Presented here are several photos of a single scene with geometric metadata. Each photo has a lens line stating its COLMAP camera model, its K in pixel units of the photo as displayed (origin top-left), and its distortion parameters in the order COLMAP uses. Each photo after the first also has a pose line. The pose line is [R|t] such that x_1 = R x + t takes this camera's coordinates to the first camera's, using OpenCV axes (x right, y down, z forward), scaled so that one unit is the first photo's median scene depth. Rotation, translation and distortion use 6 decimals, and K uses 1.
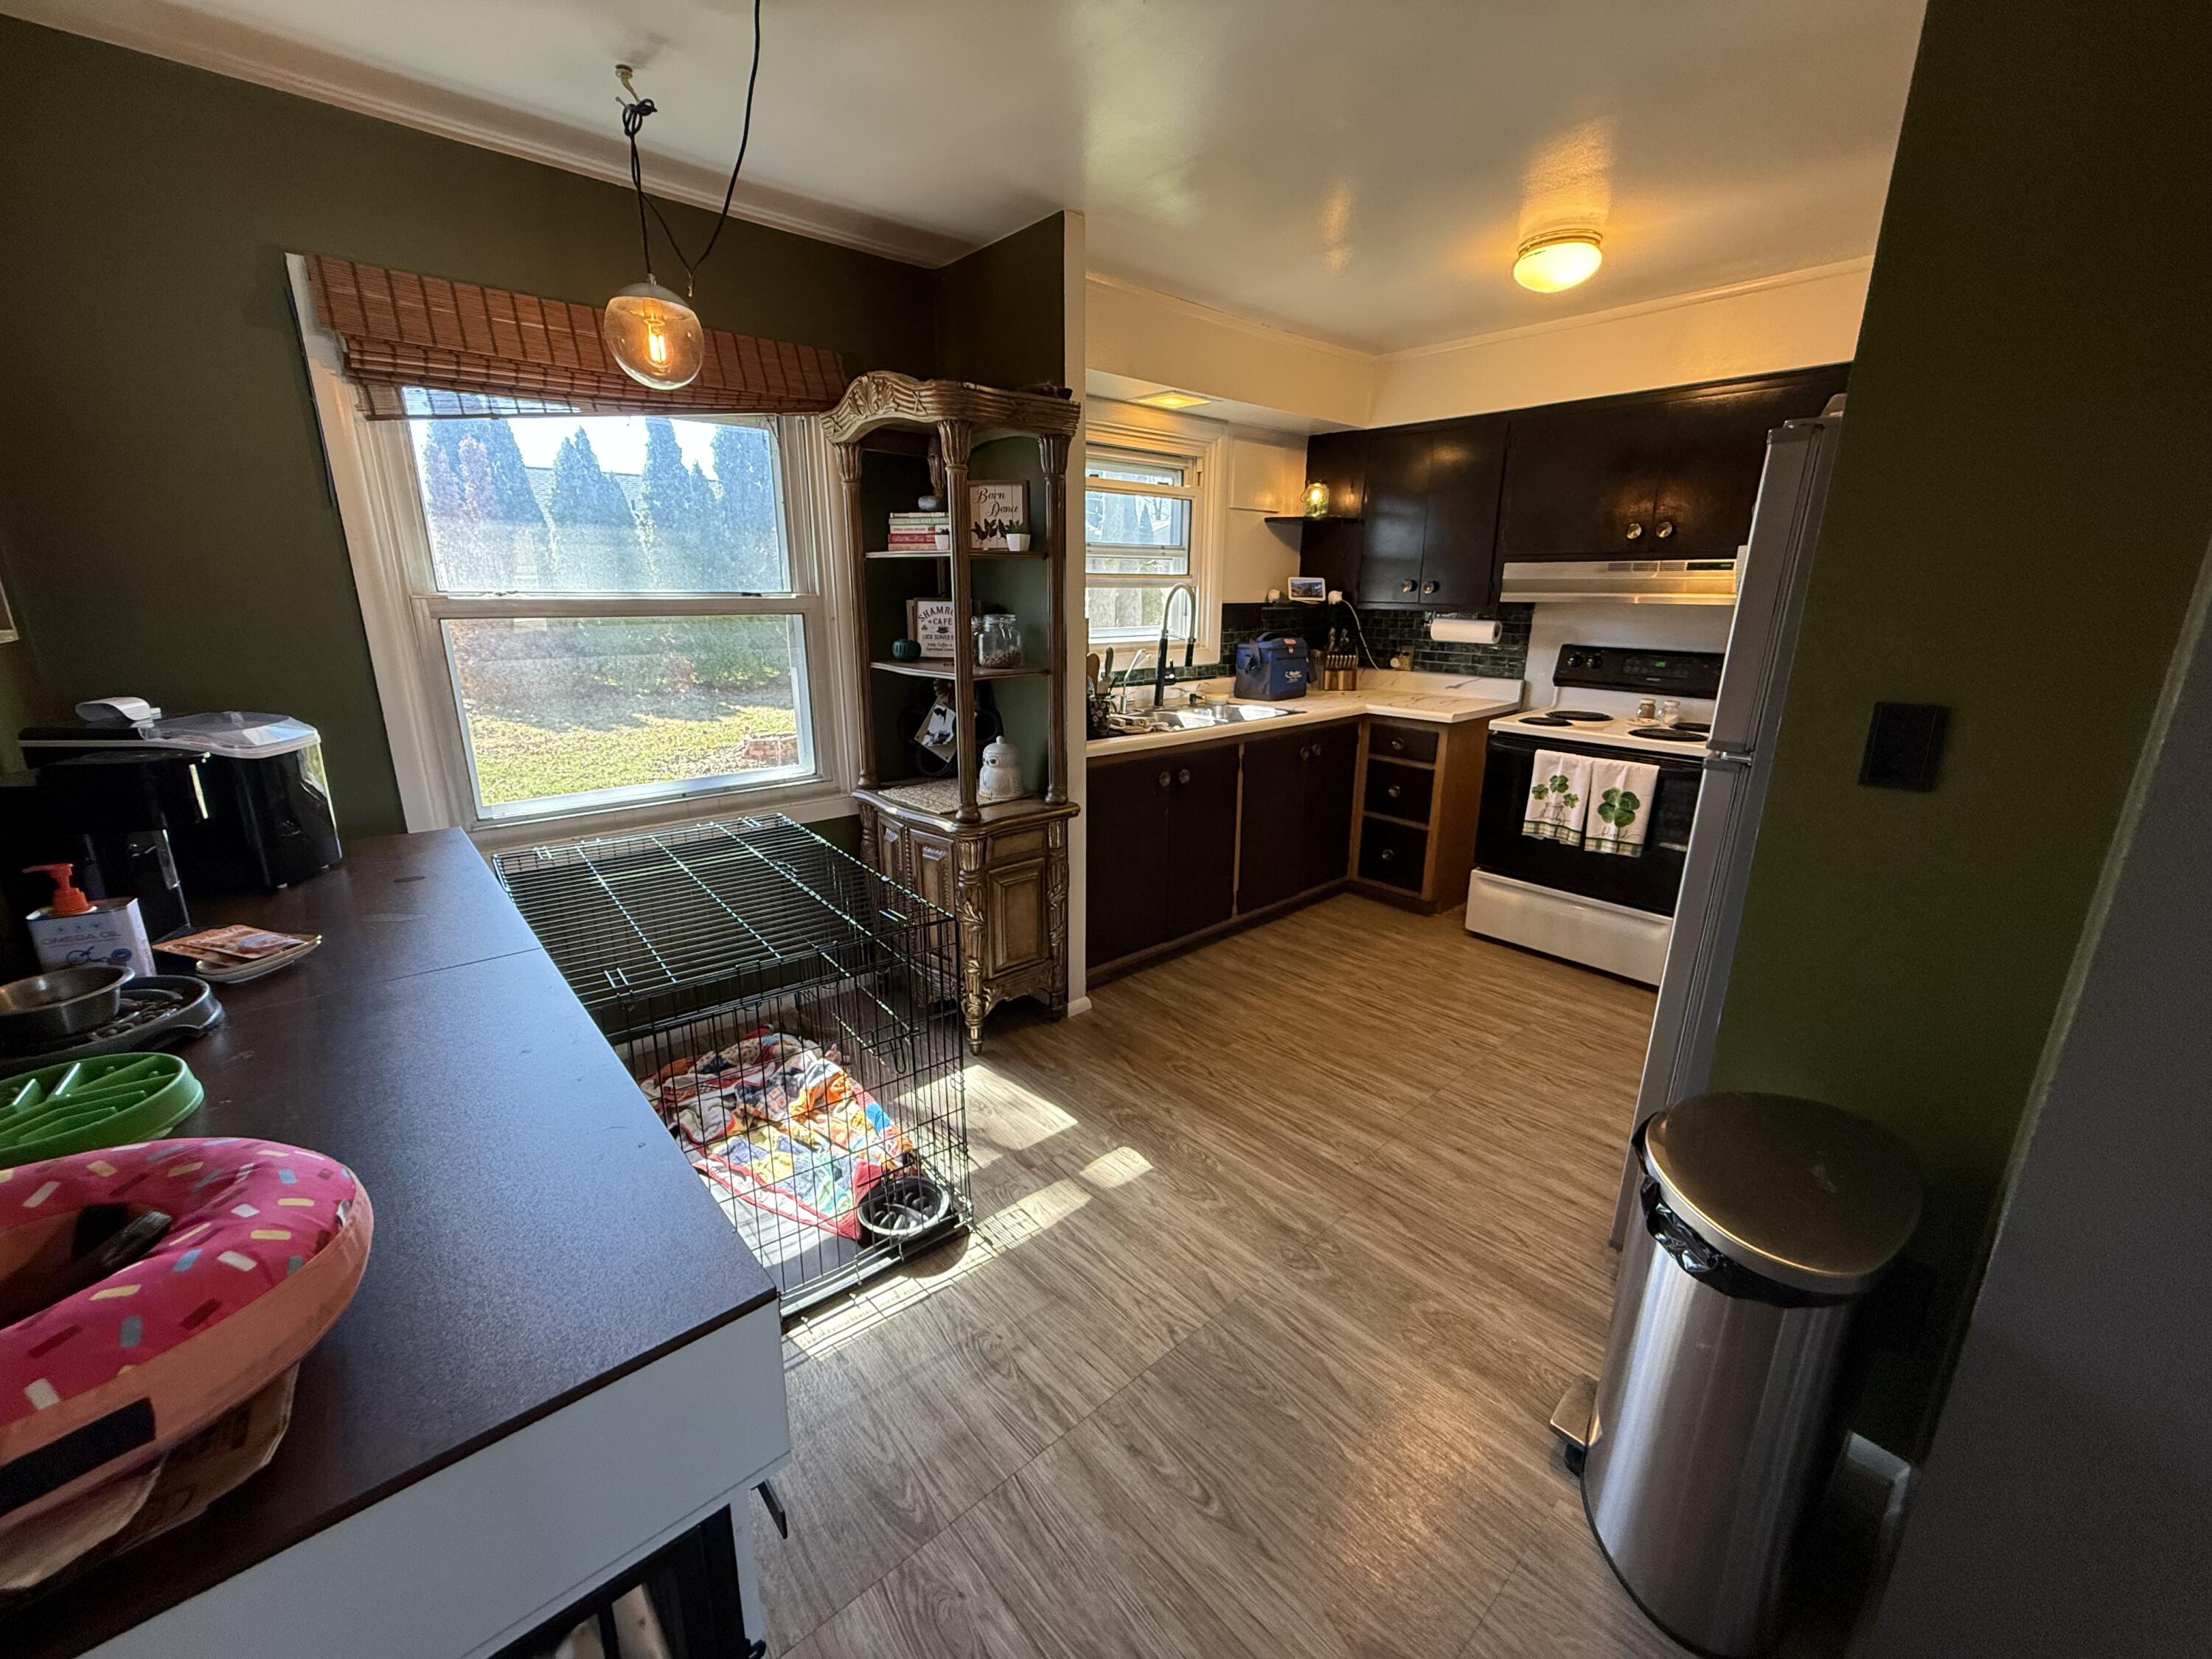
lens RADIAL K [[777.9, 0, 1134.8], [0, 777.9, 807.8], [0, 0, 1]] dist [0.000503, 0.000068]
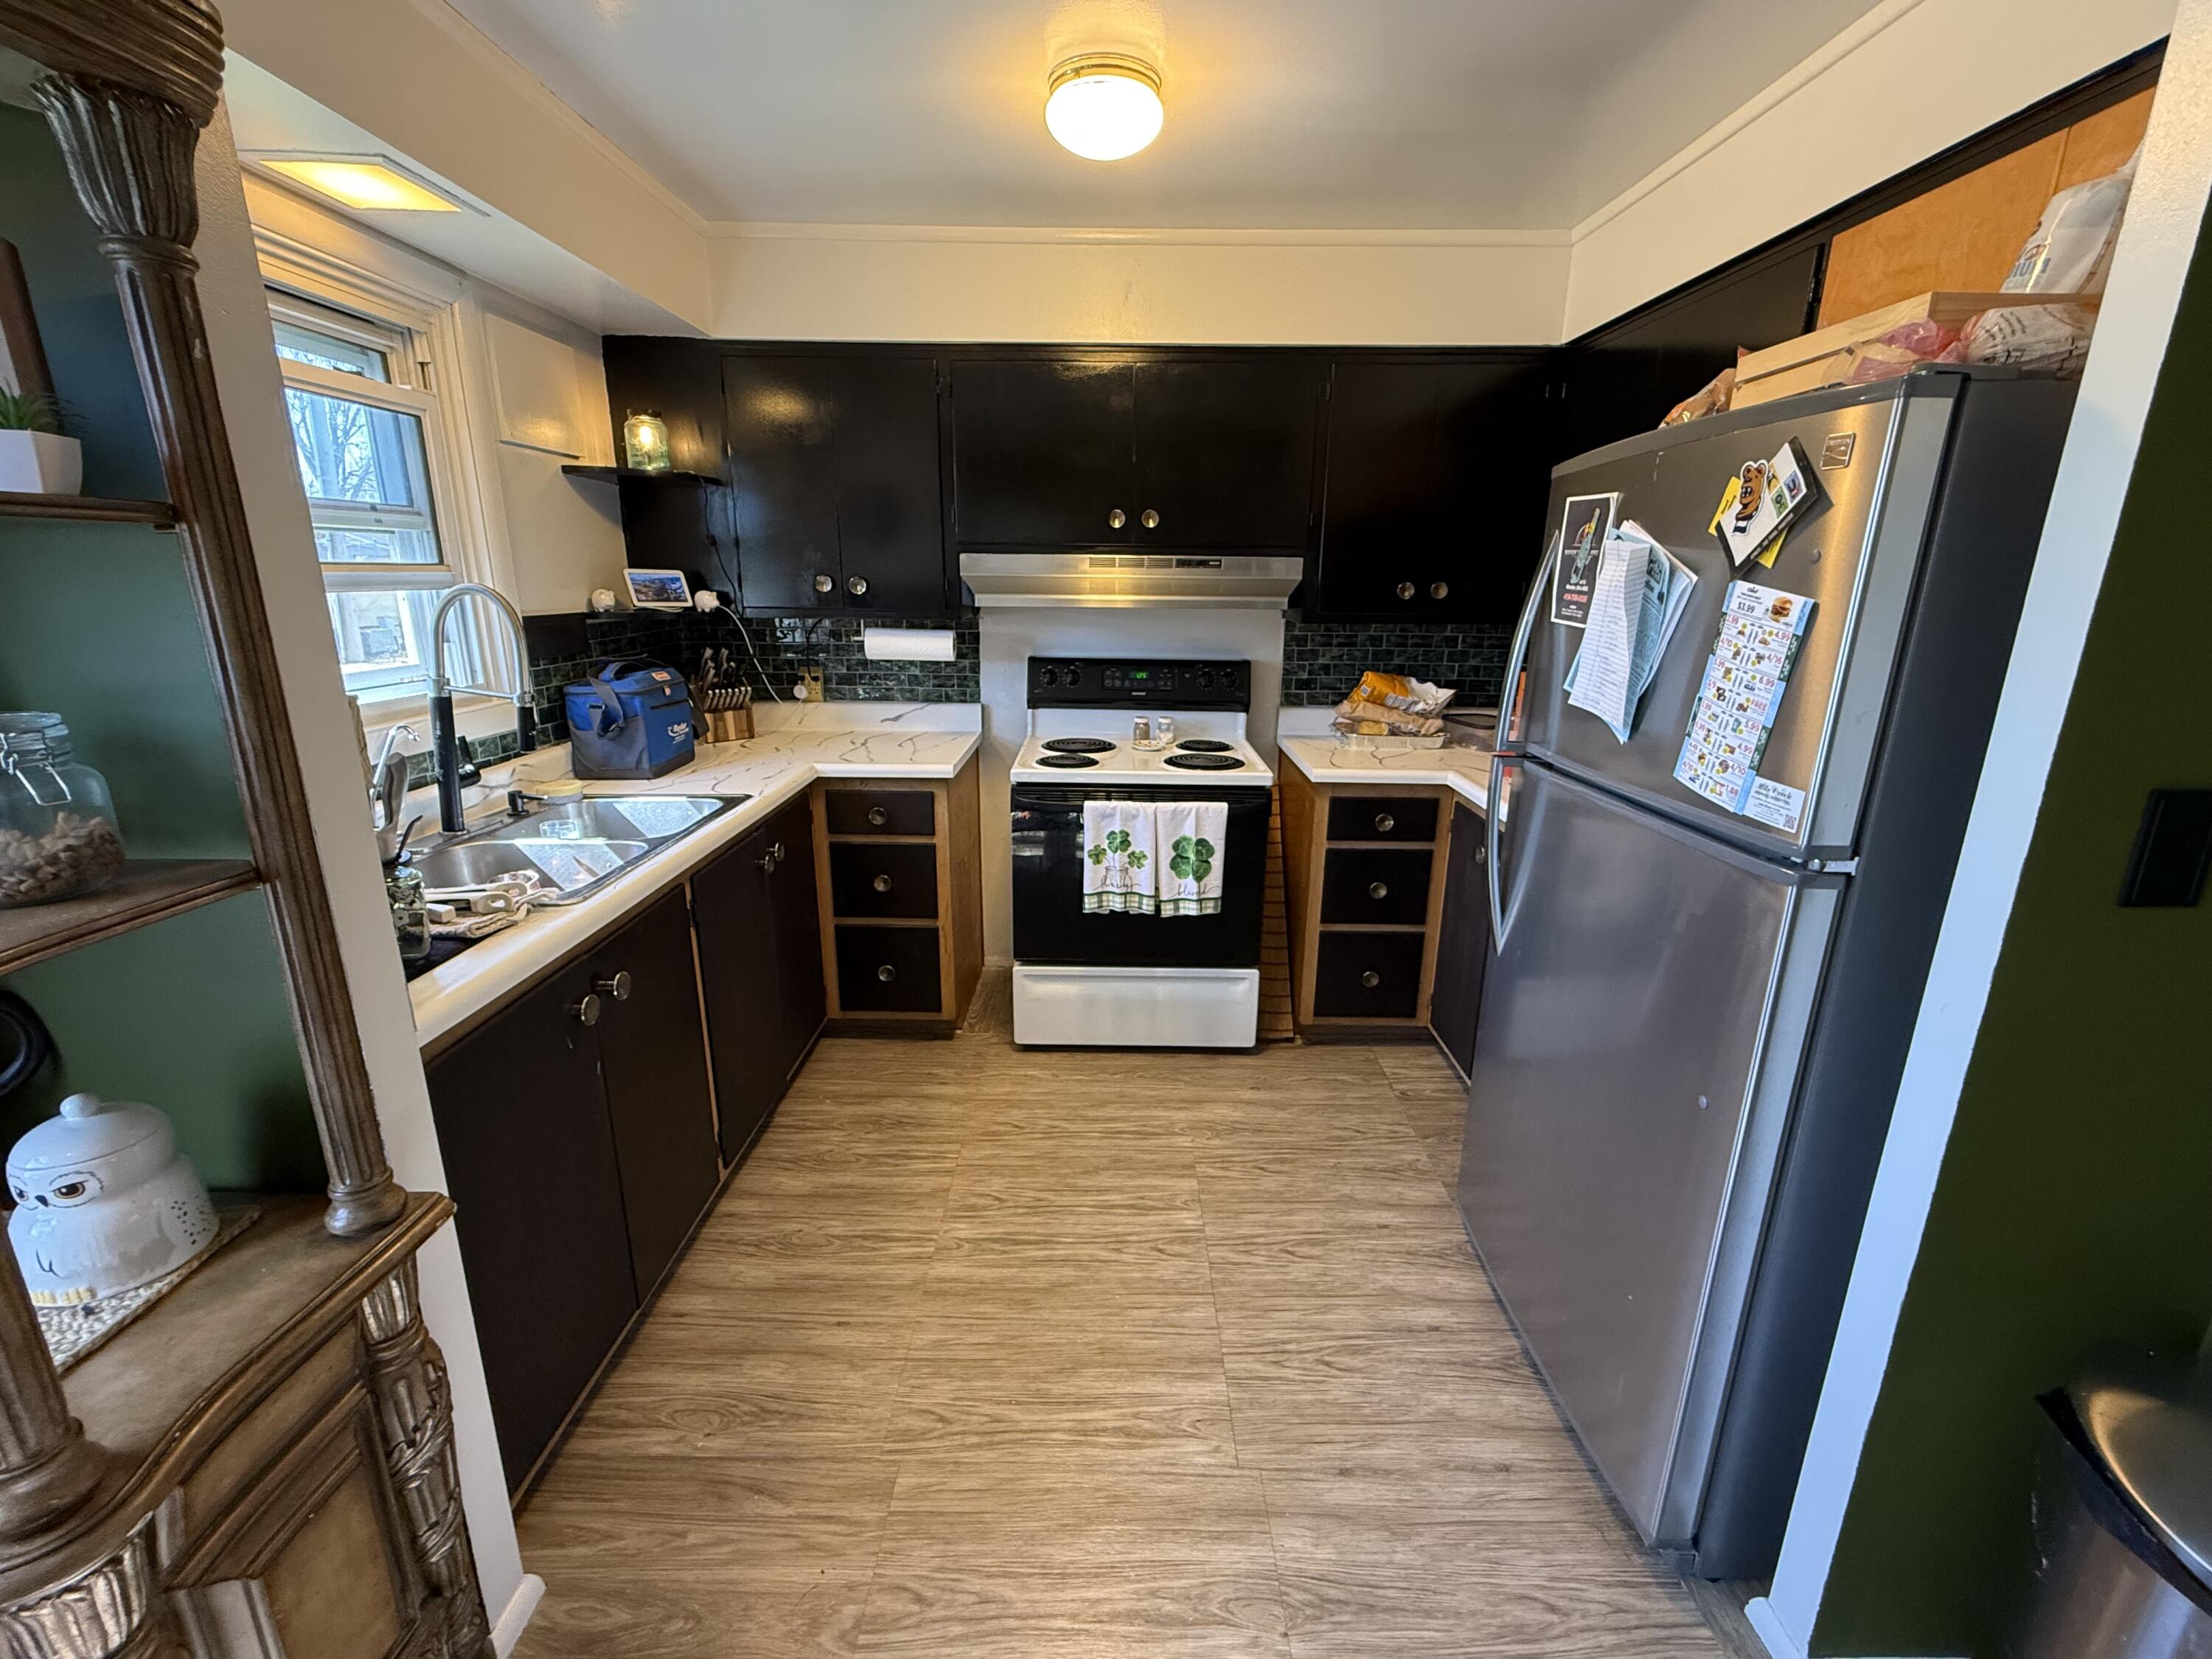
lens RADIAL K [[886.6, 0, 1060.5], [0, 886.6, 832.3], [0, 0, 1]] dist [0.000159, 0.000000]
pose [[0.705640, -0.196974, 0.680642, -0.080543], [0.190980, 0.977906, 0.085006, -0.103708], [-0.682349, 0.070005, 0.727667, 0.325050]]
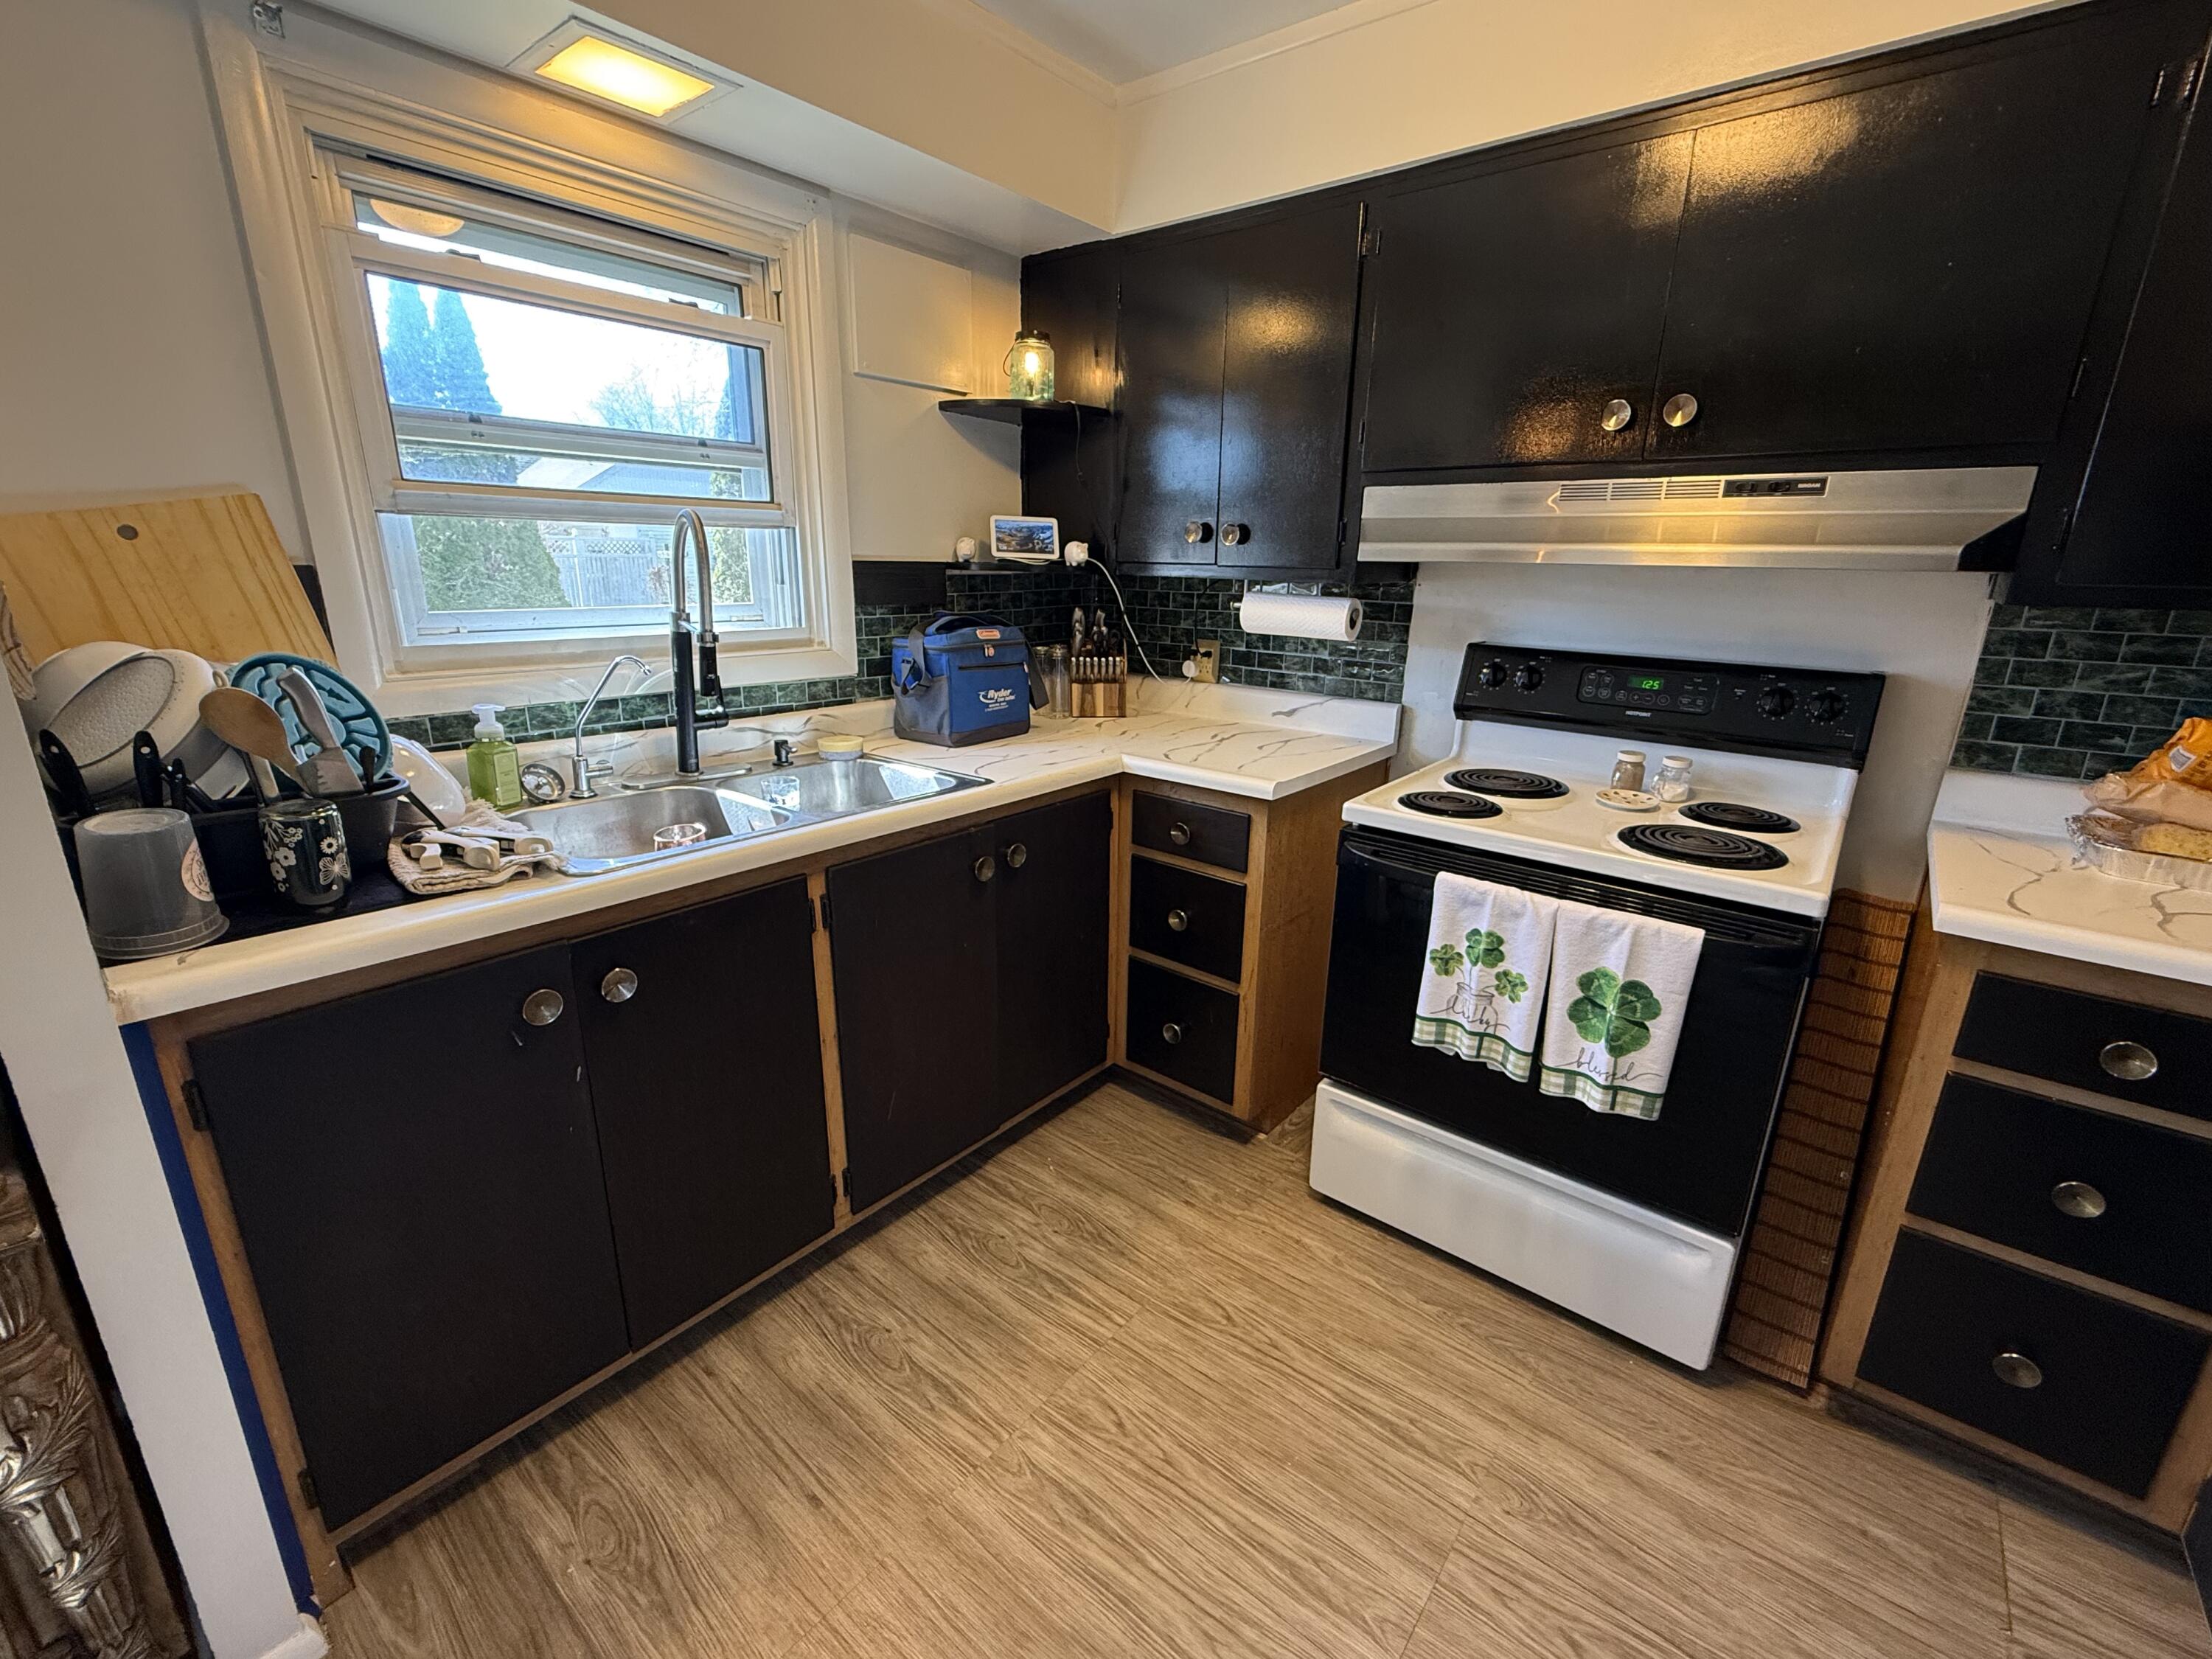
lens RADIAL K [[906.1, 0, 1090.0], [0, 906.1, 831.6], [0, 0, 1]] dist [-0.000697, 0.000305]
pose [[0.988972, -0.031112, 0.144798, 0.190988], [0.028139, 0.999350, 0.022538, -0.098969], [-0.145405, -0.018215, 0.989204, 0.406864]]
